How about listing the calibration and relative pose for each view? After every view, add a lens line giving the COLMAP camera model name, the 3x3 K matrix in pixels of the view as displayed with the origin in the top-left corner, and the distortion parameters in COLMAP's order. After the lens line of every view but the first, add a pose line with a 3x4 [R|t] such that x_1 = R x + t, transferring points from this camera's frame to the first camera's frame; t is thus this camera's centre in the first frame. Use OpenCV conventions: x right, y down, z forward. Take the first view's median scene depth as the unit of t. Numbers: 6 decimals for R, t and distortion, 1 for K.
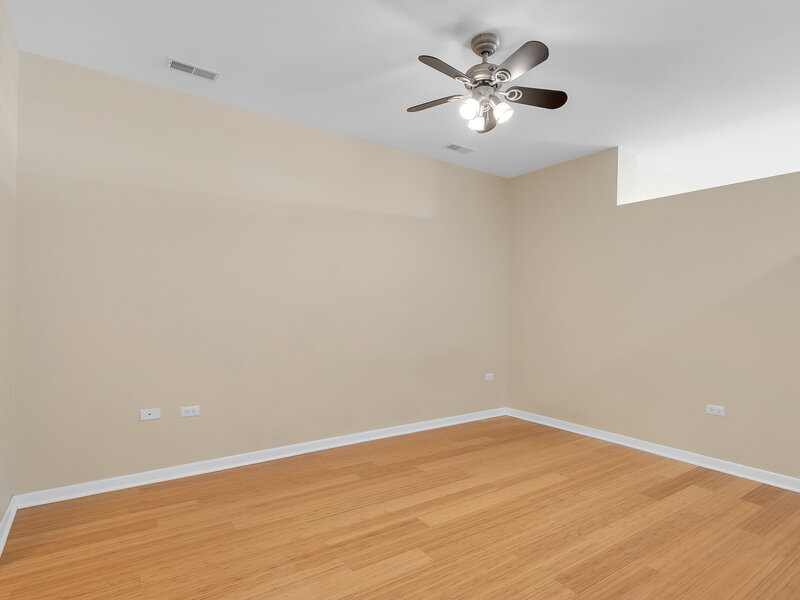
lens RADIAL K [[429.6, 0, 400.5], [0, 429.6, 297.4], [0, 0, 1]] dist [0.002340, 0.000855]
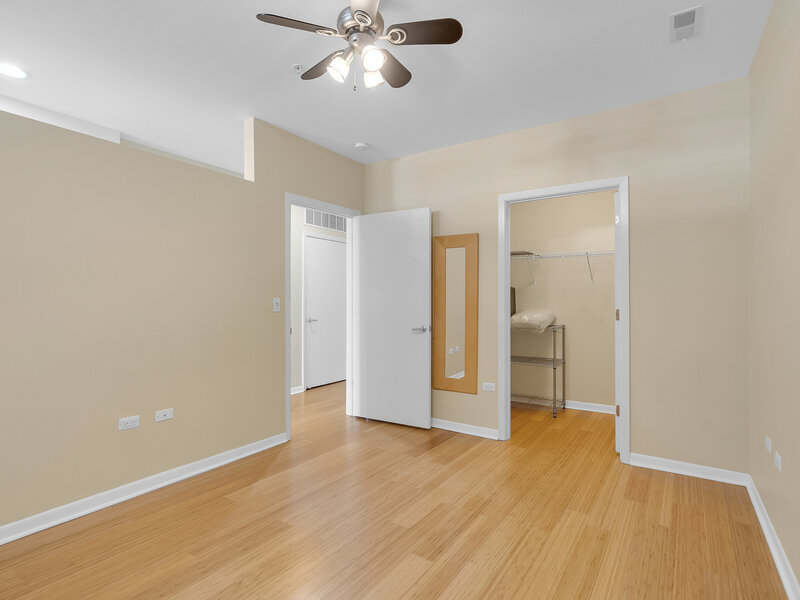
lens RADIAL K [[429.6, 0, 400.5], [0, 429.6, 297.4], [0, 0, 1]] dist [0.002340, 0.000855]
pose [[-0.931276, -0.017929, -0.363872, 0.449077], [-0.004492, 0.999277, -0.037741, 0.034219], [0.364286, -0.033512, -0.930684, 1.938845]]
